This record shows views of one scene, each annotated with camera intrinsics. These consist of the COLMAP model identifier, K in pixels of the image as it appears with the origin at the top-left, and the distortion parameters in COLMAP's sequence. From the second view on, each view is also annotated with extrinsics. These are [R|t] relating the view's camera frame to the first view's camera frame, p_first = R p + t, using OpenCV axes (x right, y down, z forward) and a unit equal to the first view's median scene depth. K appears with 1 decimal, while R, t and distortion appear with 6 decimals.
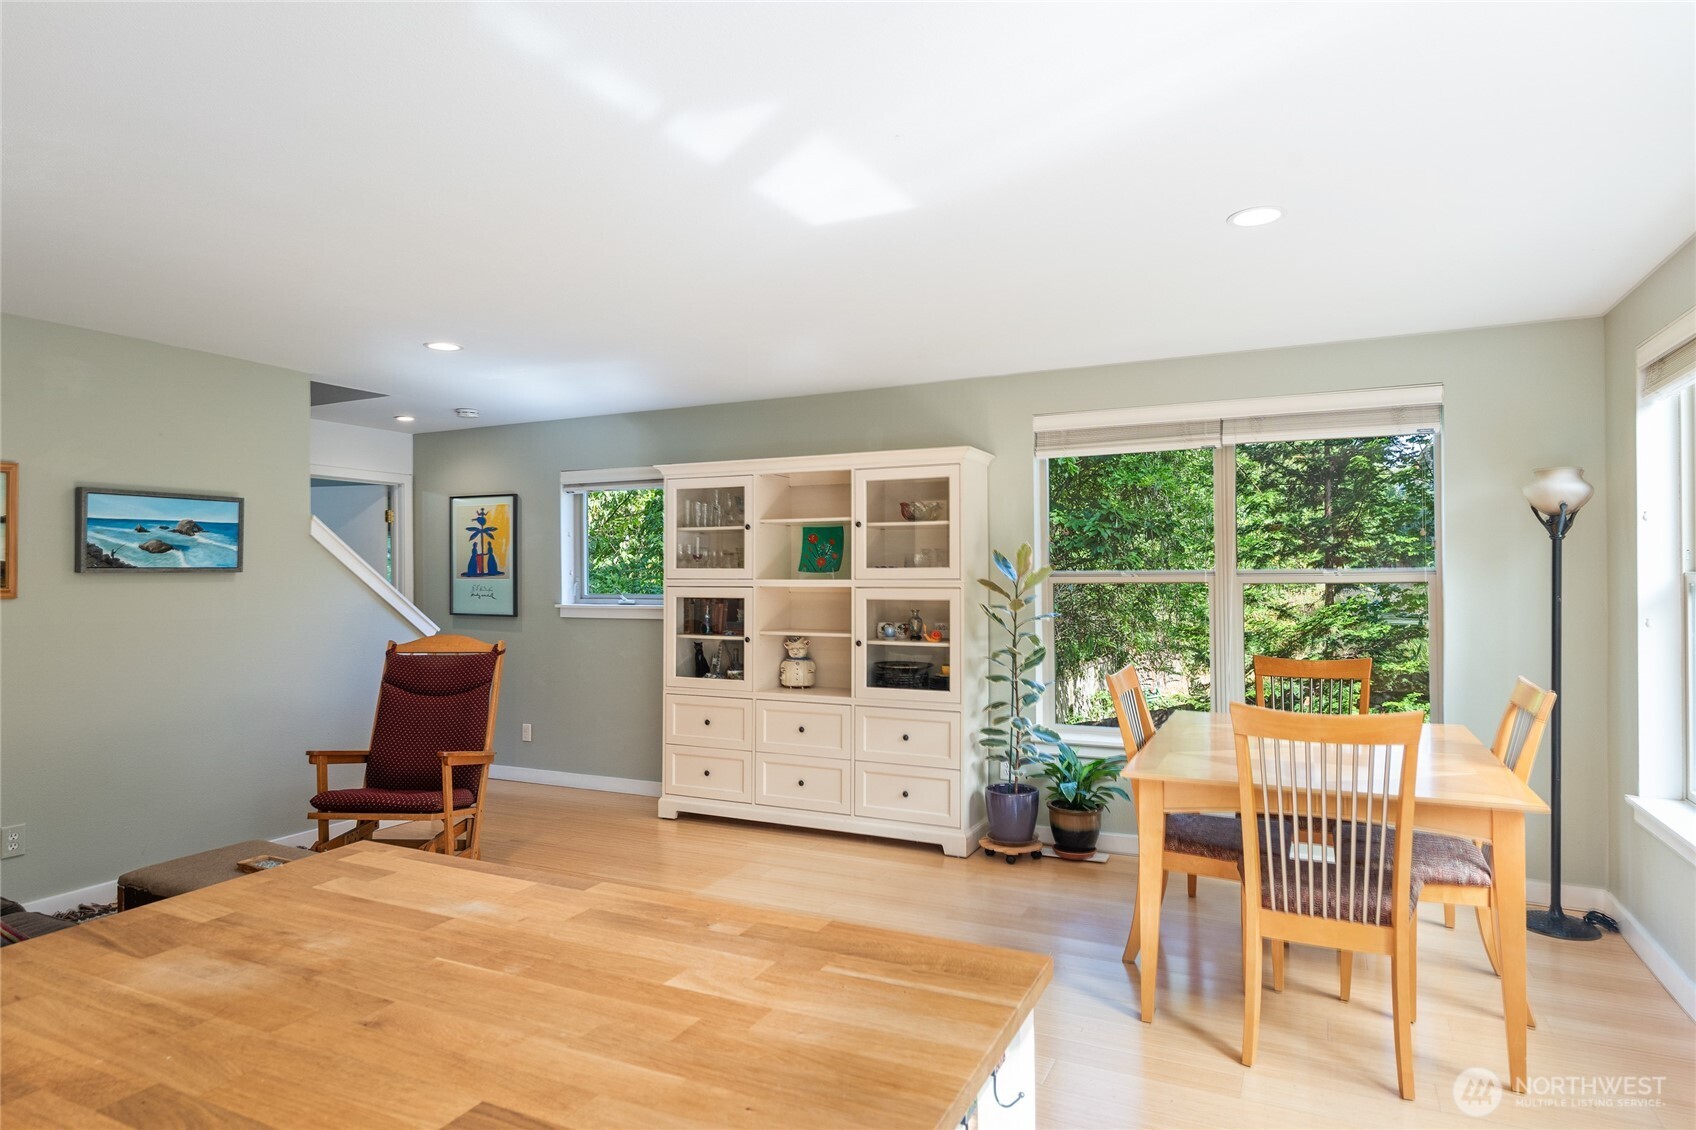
lens RADIAL K [[981.7, 0, 840.9], [0, 981.7, 569.0], [0, 0, 1]] dist [0.004330, -0.000168]
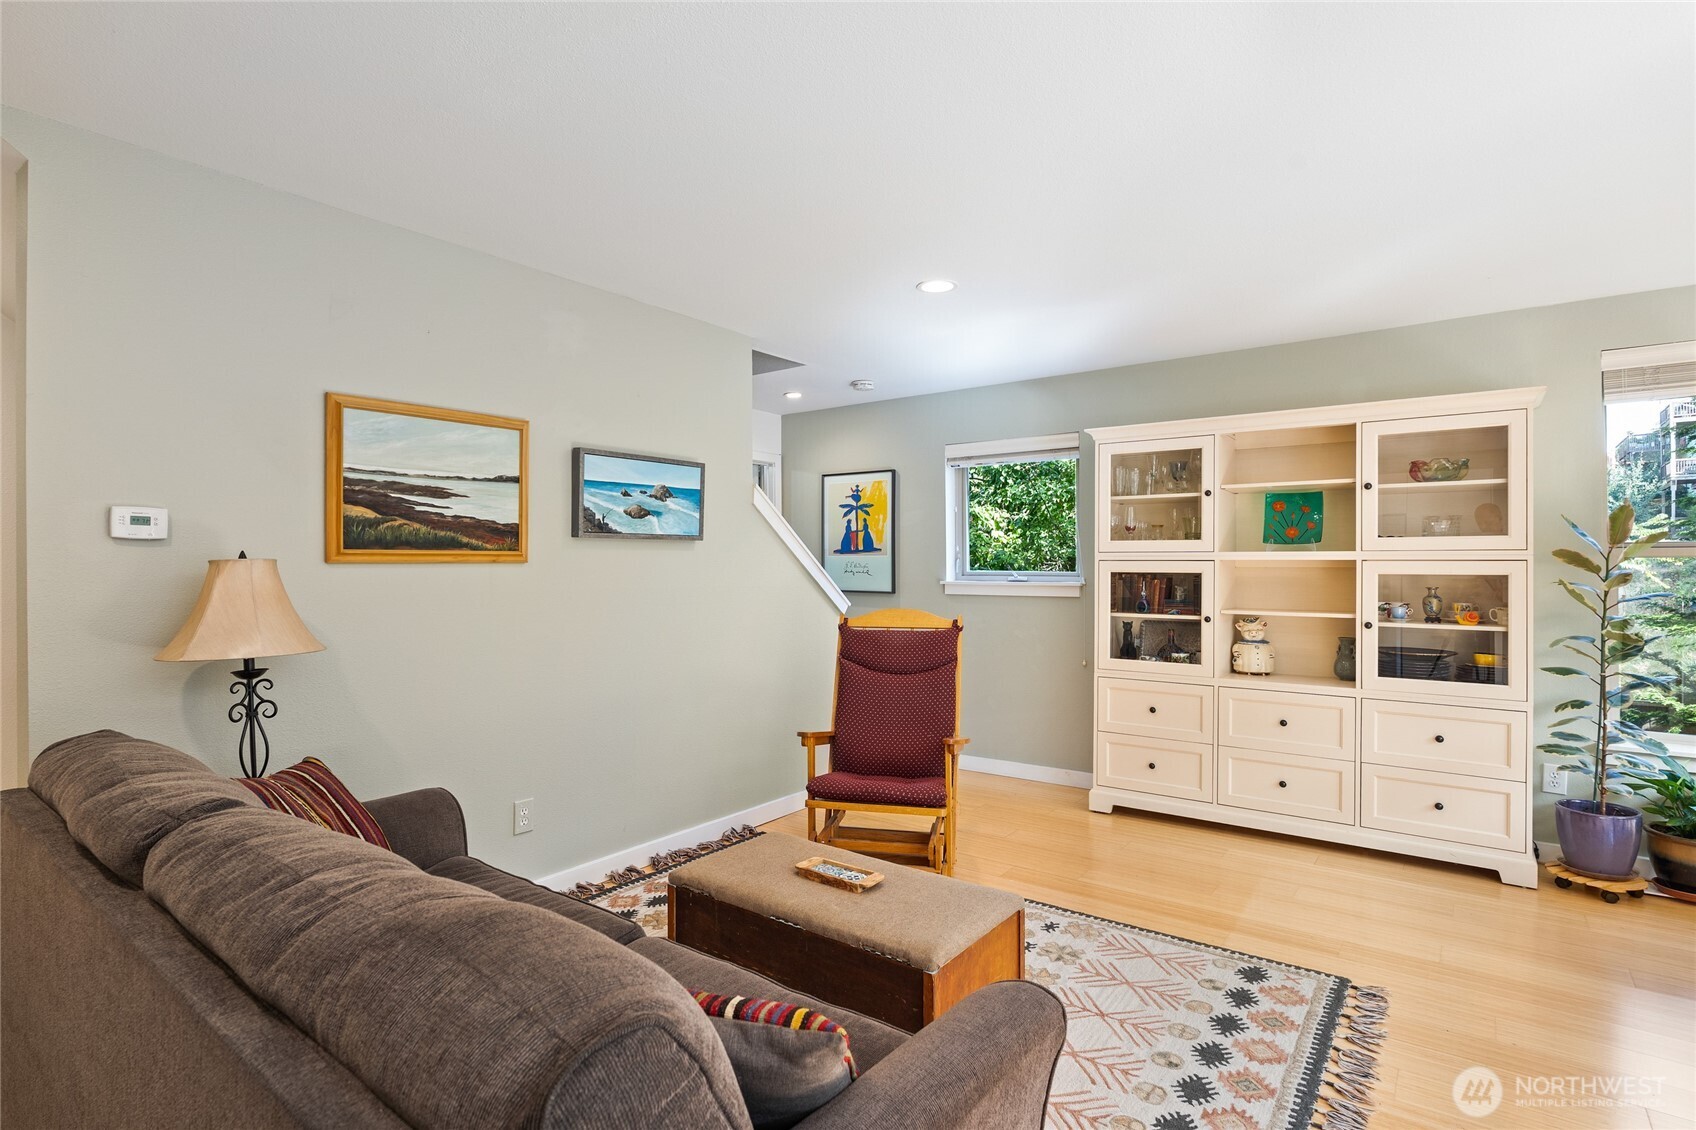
lens RADIAL K [[868.7, 0, 855.3], [0, 868.7, 564.4], [0, 0, 1]] dist [0.000974, -0.001191]
pose [[0.983319, 0.003966, -0.181844, -0.282381], [-0.003091, 0.999982, 0.005096, 0.020106], [0.181861, -0.004449, 0.983314, 0.174500]]
